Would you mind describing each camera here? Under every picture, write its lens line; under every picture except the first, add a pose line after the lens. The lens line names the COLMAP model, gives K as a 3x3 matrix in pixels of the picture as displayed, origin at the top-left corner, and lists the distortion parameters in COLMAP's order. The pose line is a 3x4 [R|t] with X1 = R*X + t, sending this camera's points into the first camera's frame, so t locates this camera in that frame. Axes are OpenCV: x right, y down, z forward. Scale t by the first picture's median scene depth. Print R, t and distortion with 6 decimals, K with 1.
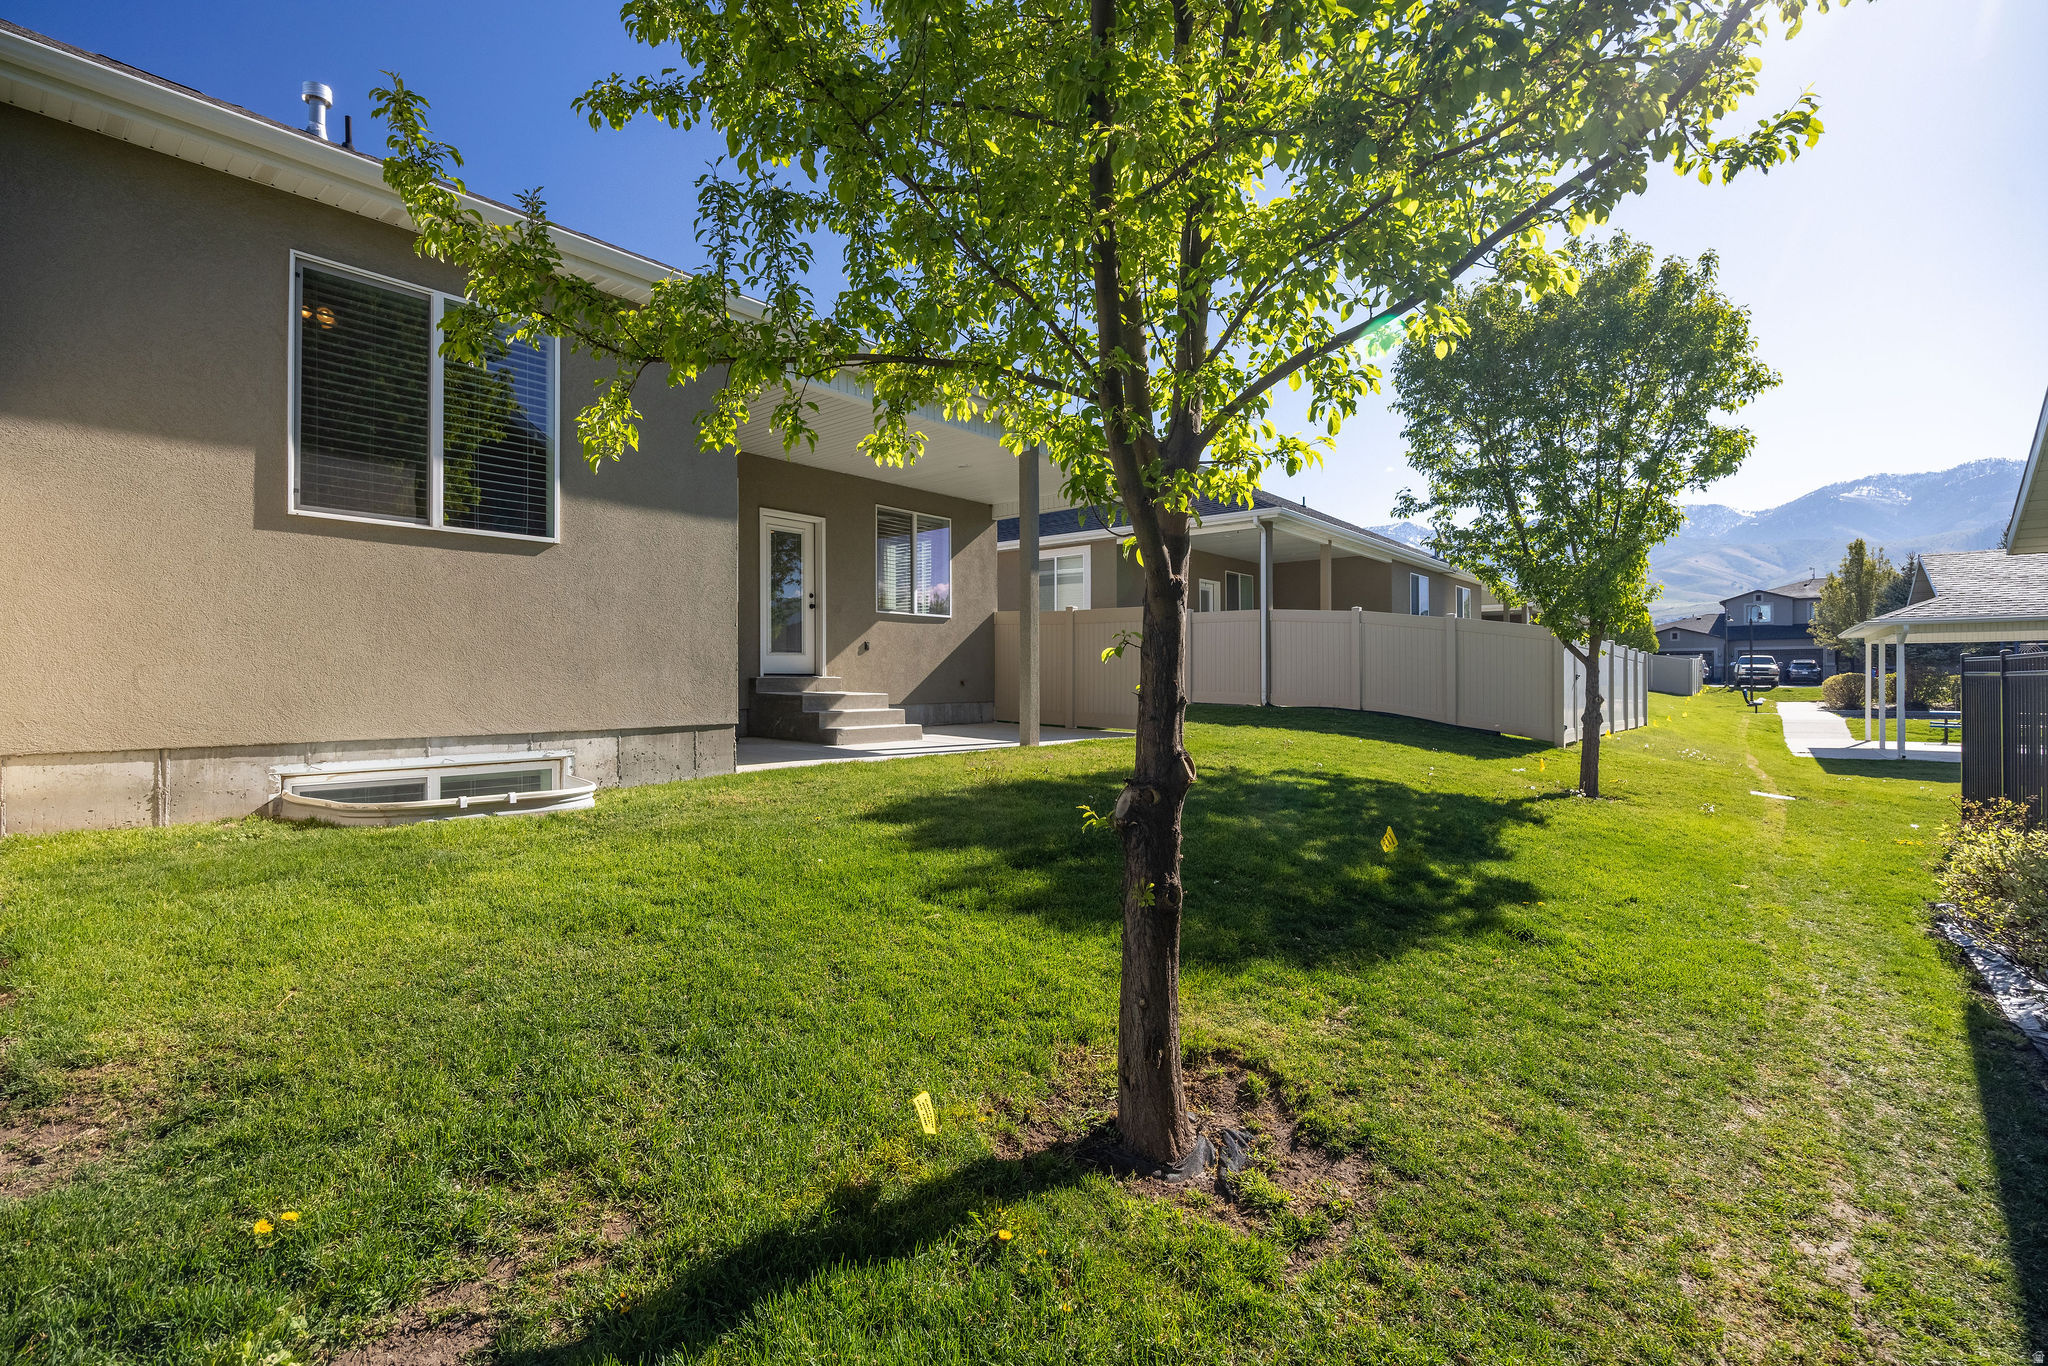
lens RADIAL K [[941.7, 0, 1024.3], [0, 941.7, 667.3], [0, 0, 1]] dist [-0.004139, -0.000240]
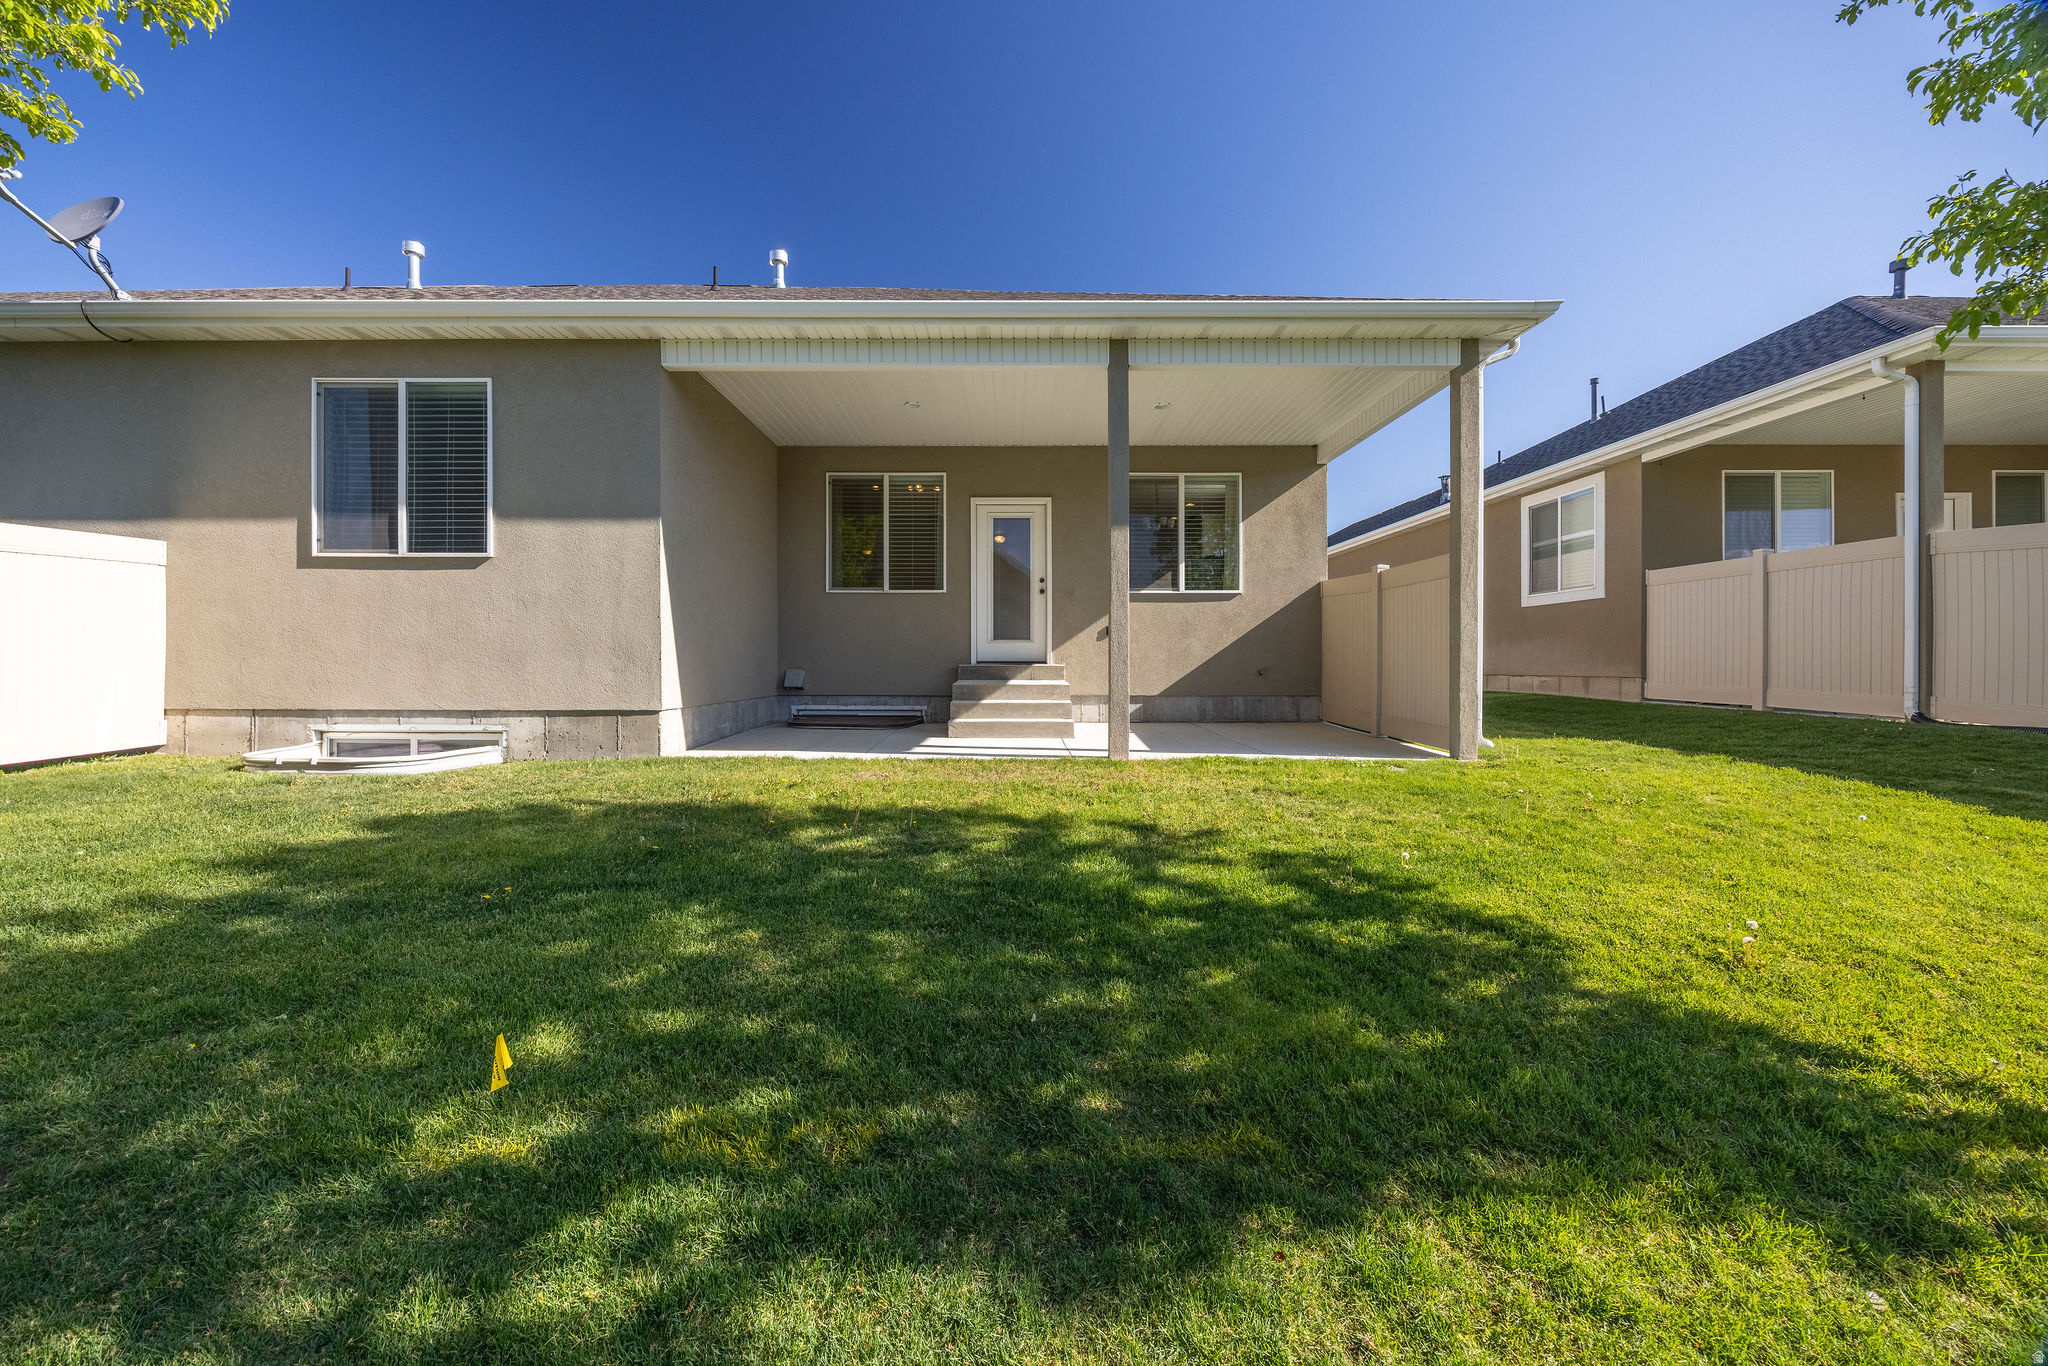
lens RADIAL K [[795.1, 0, 1028.7], [0, 795.1, 672.0], [0, 0, 1]] dist [-0.001362, 0.000046]
pose [[0.626323, 0.008781, -0.779515, 0.759858], [0.008436, 0.999802, 0.018040, 0.005850], [0.779518, -0.017875, 0.626124, 0.906539]]
